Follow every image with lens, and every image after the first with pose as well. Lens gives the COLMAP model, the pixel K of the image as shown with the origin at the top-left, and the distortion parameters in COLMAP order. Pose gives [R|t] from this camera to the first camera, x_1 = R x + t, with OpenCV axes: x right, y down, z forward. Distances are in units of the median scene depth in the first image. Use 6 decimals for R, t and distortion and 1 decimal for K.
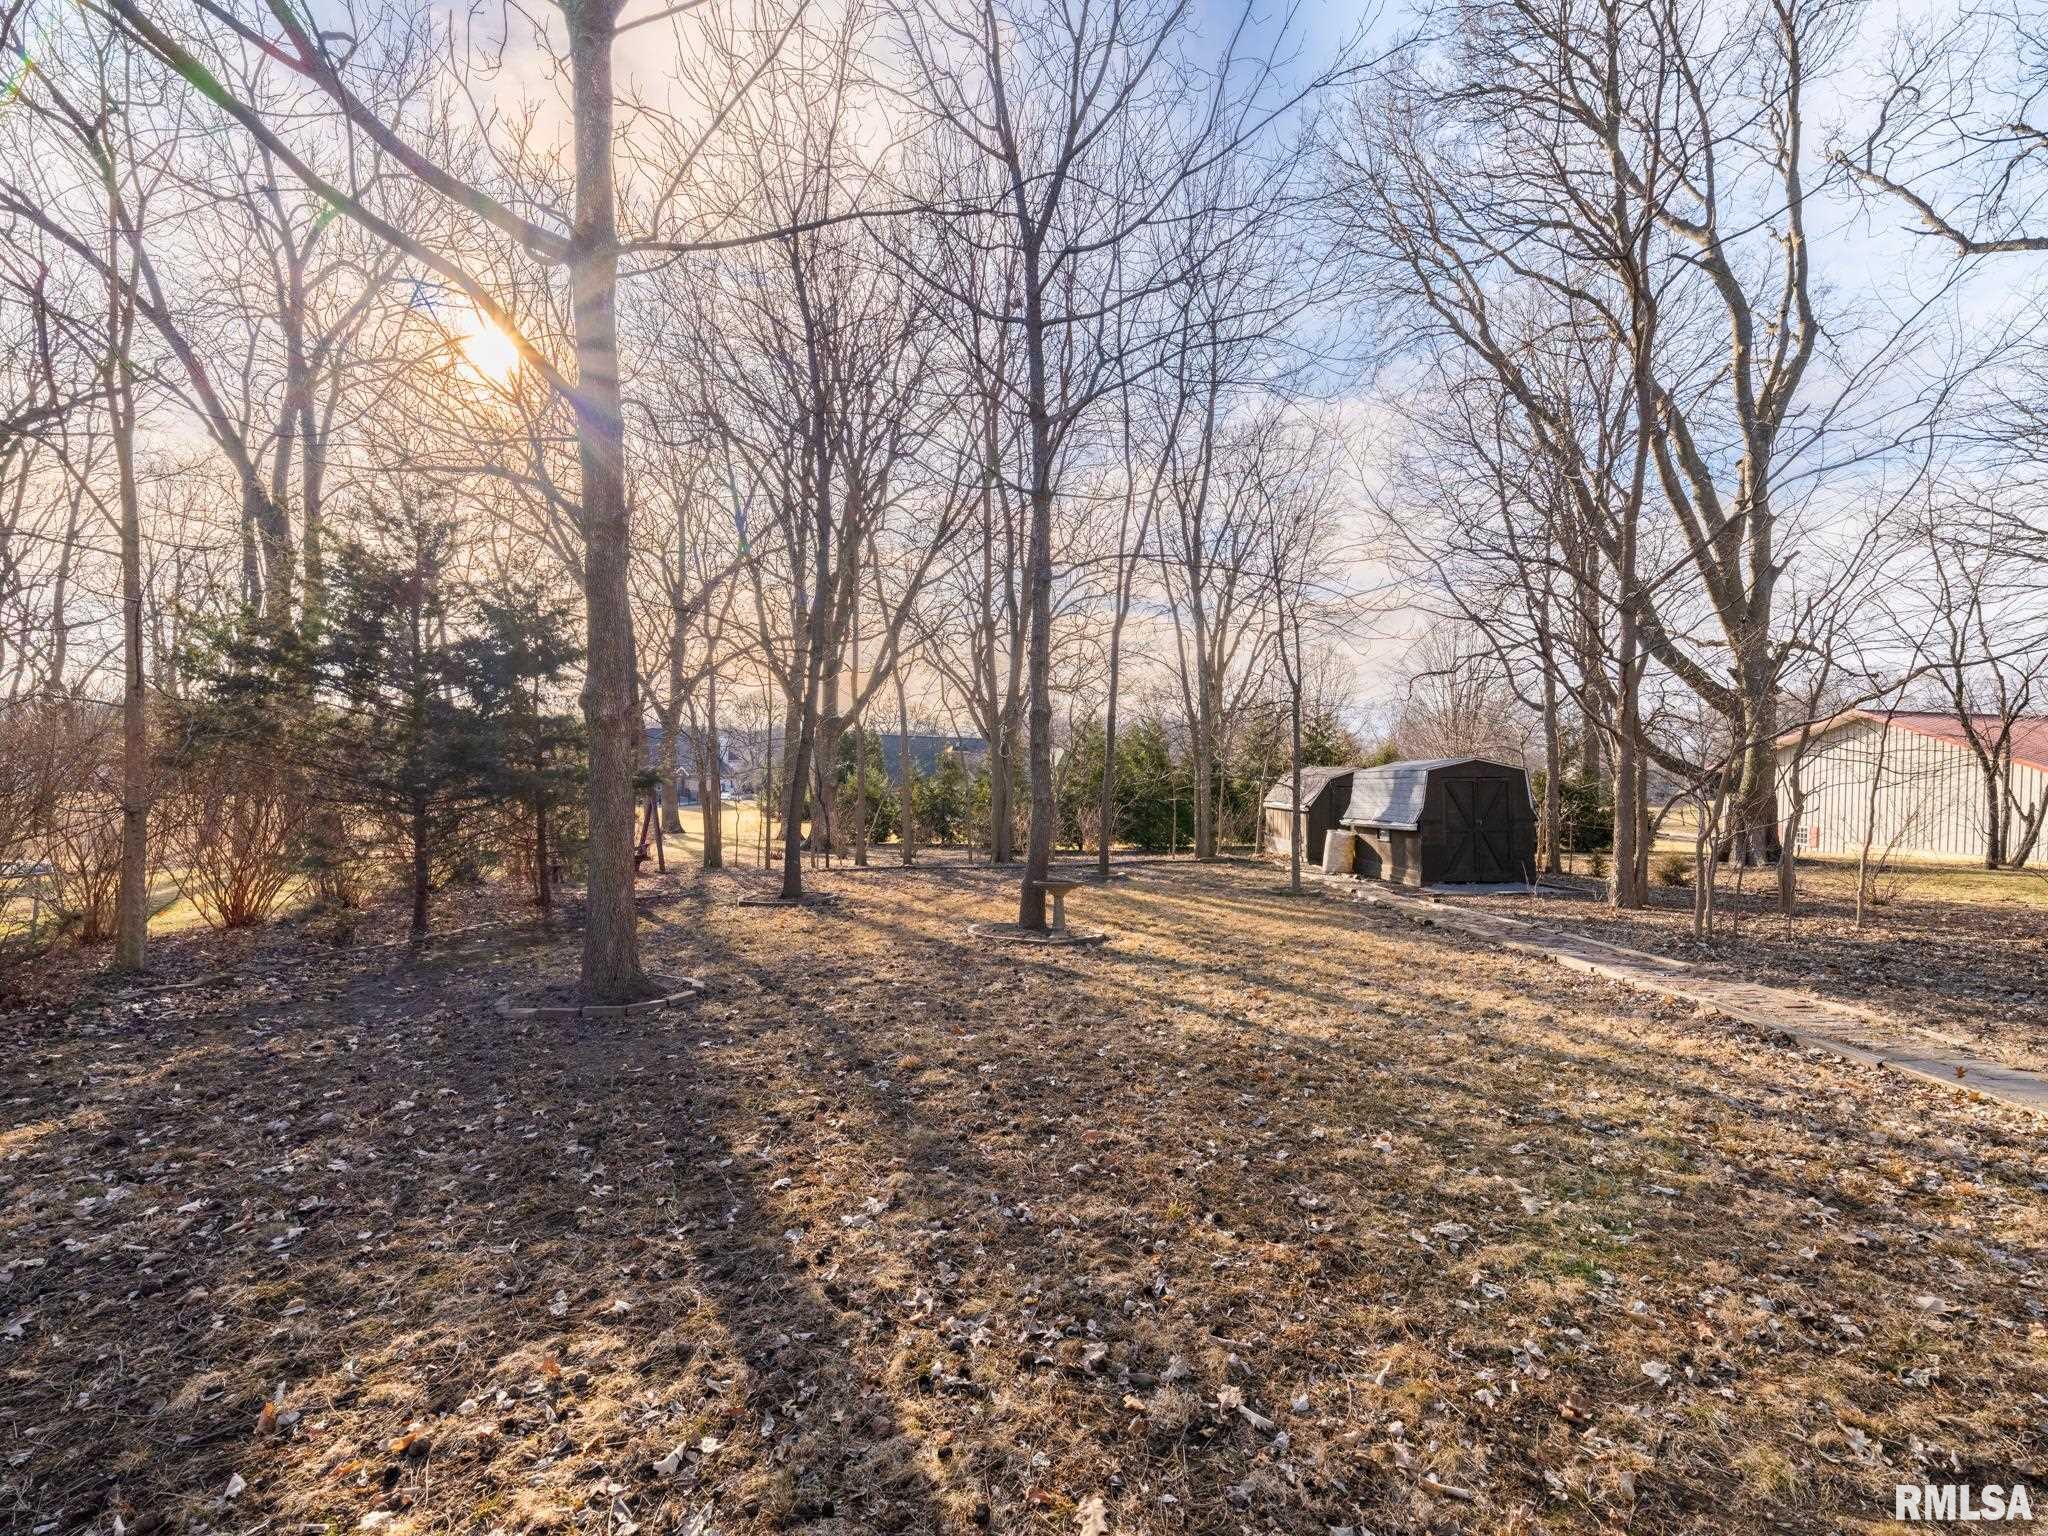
lens RADIAL K [[936.8, 0, 1023.9], [0, 936.8, 778.0], [0, 0, 1]] dist [0.001878, 0.000218]
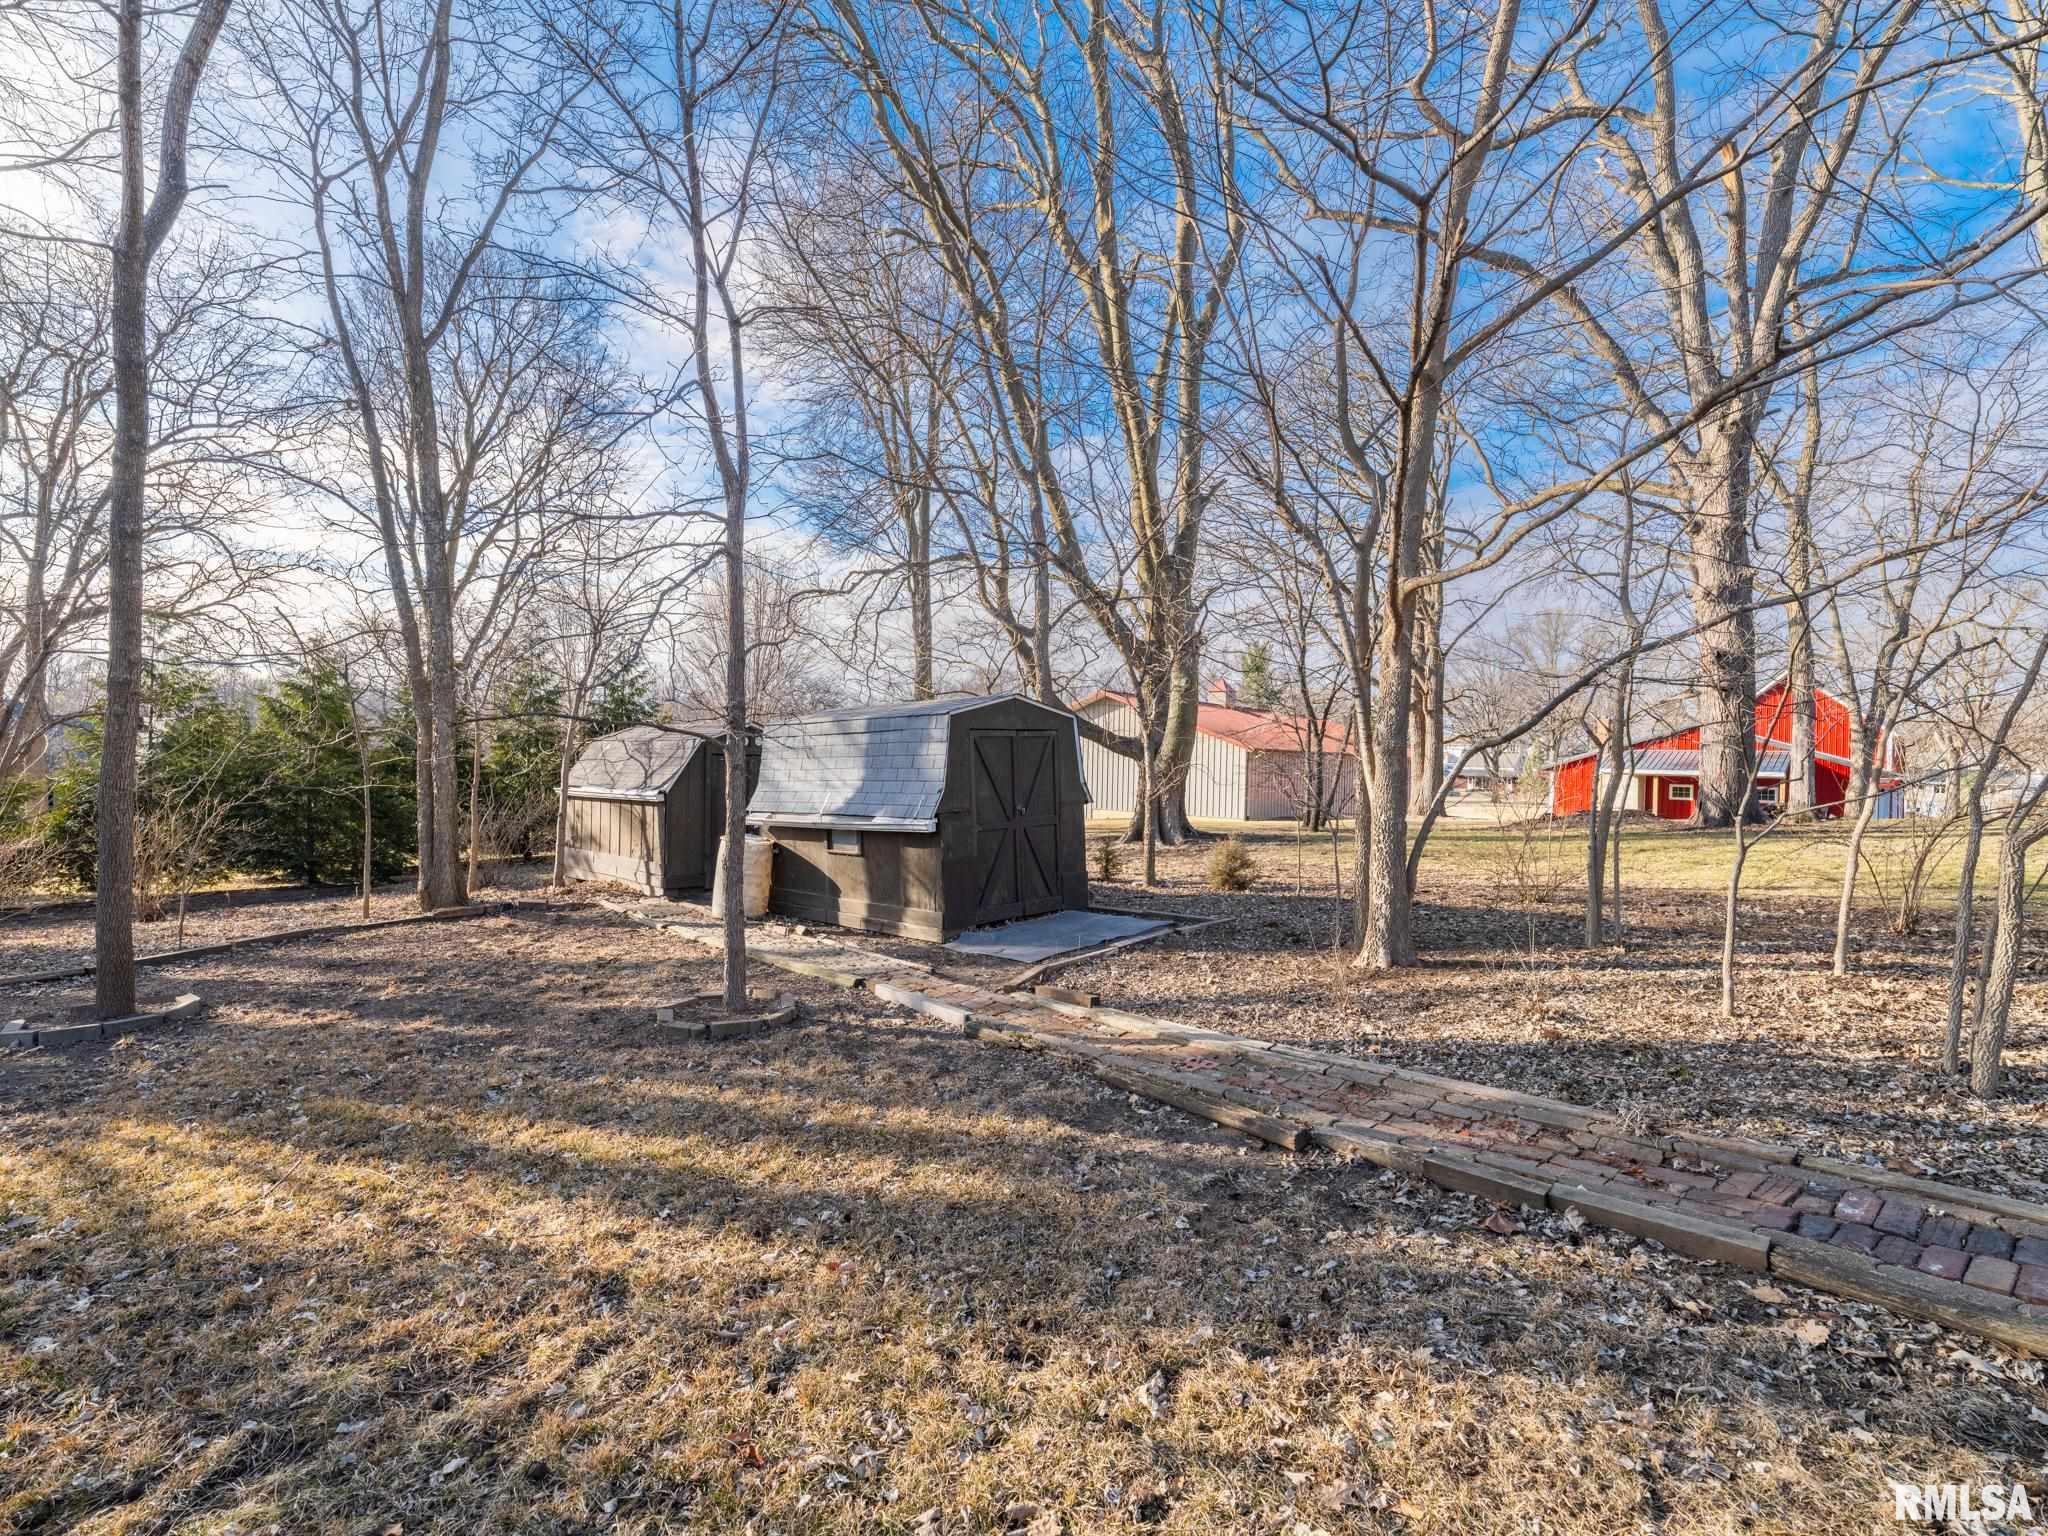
lens RADIAL K [[936.8, 0, 1028.2], [0, 936.8, 755.3], [0, 0, 1]] dist [0.001878, 0.000218]
pose [[0.718962, -0.010353, 0.694972, 0.080268], [0.012875, 0.999916, 0.001576, 0.011072], [-0.694930, 0.007815, 0.719035, 0.474564]]
